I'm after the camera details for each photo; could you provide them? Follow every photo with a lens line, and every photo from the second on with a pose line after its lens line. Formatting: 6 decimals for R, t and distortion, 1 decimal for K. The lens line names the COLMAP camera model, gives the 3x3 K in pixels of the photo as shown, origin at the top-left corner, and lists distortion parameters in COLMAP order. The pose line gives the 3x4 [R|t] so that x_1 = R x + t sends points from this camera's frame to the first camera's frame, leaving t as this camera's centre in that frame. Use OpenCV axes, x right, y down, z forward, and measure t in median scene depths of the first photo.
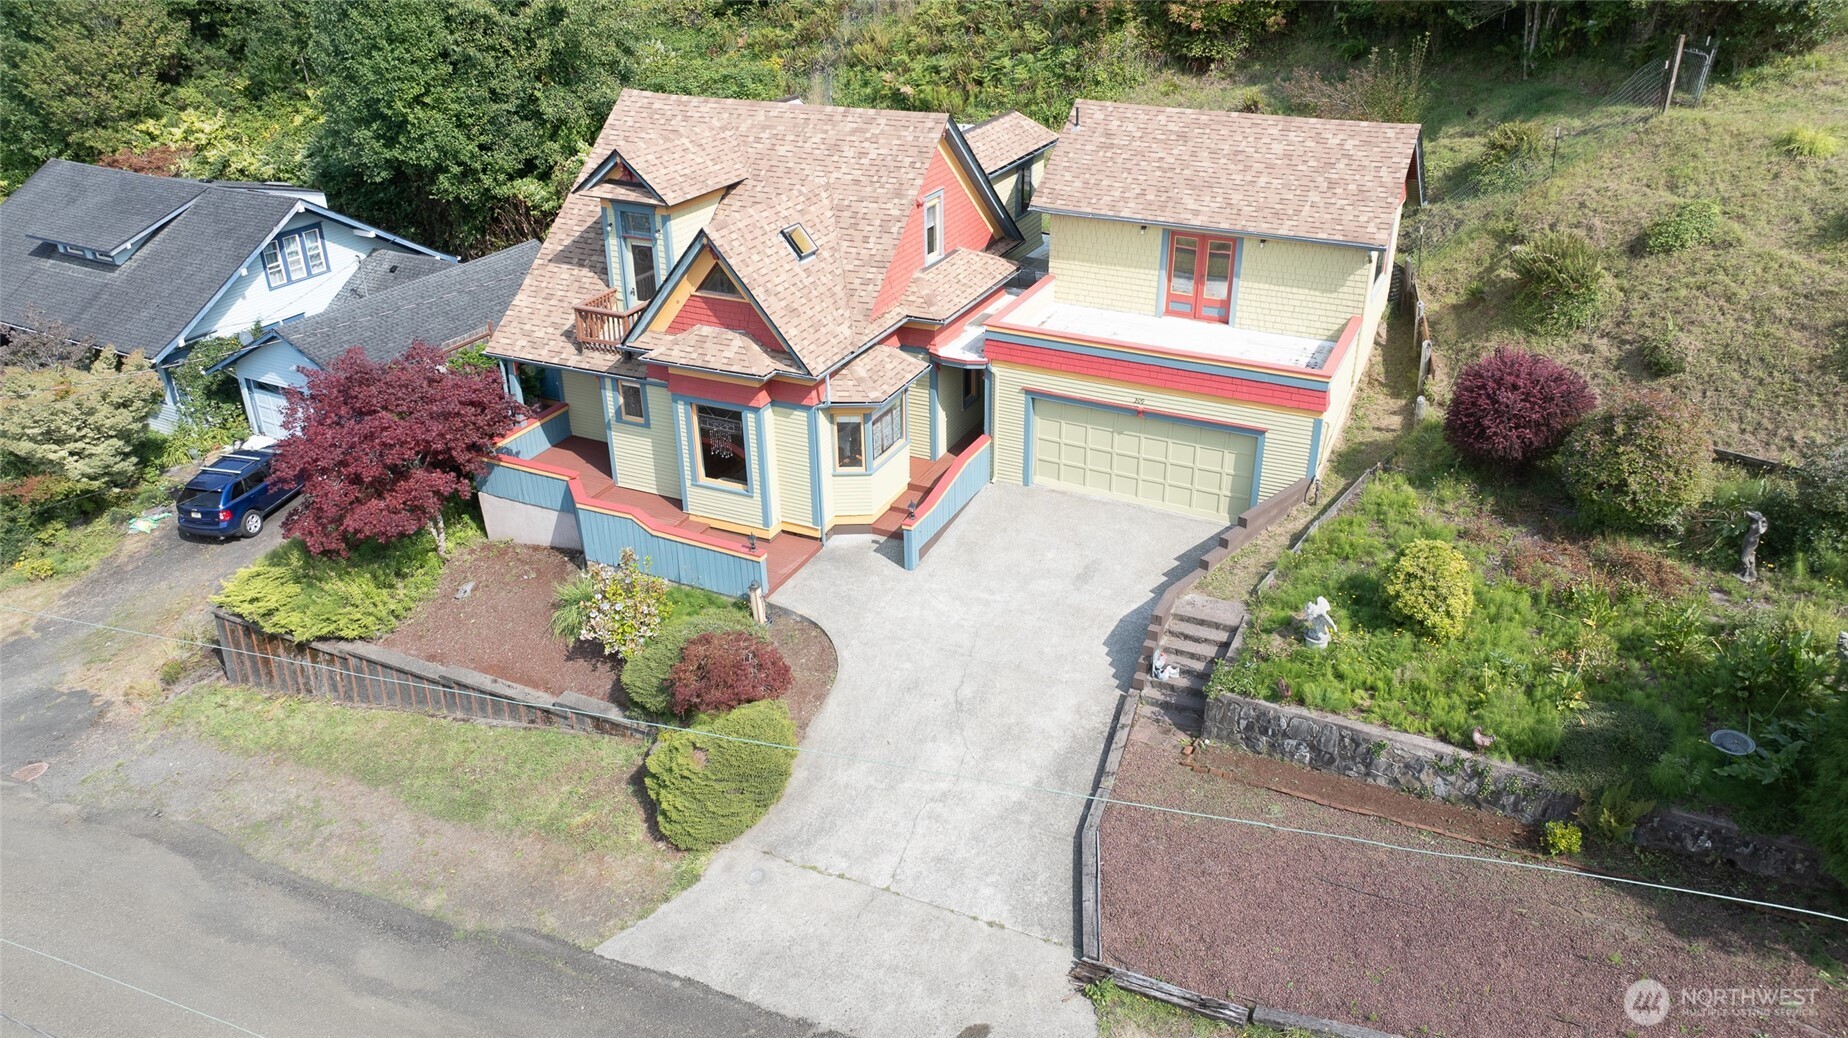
lens RADIAL K [[1342.1, 0, 924.0], [0, 1342.1, 519.0], [0, 0, 1]] dist [-0.007889, 0.003087]
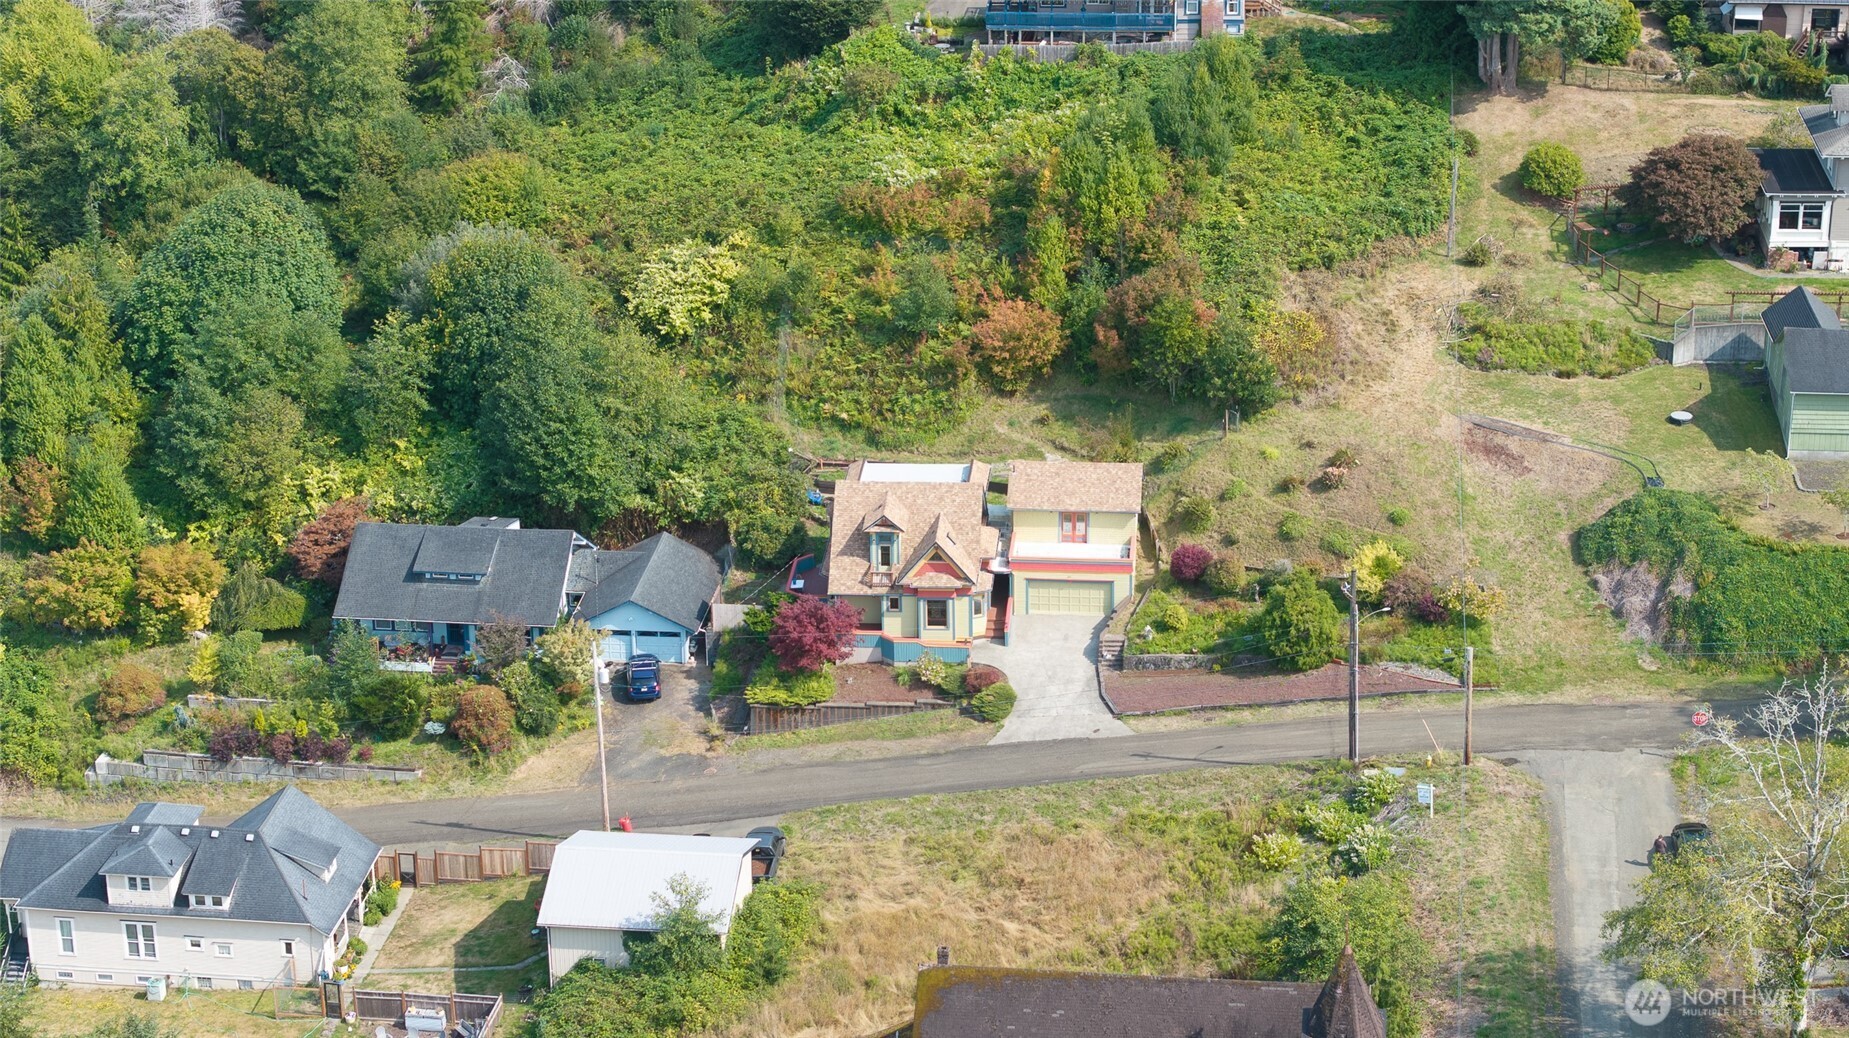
lens RADIAL K [[3611.2, 0, 924.5], [0, 3611.2, 519.0], [0, 0, 1]] dist [-0.009849, -0.034816]
pose [[0.939255, -0.136406, 0.314949, -2.497645], [0.165545, 0.983885, -0.067570, 0.254616], [-0.300657, 0.115604, 0.946700, -6.108756]]
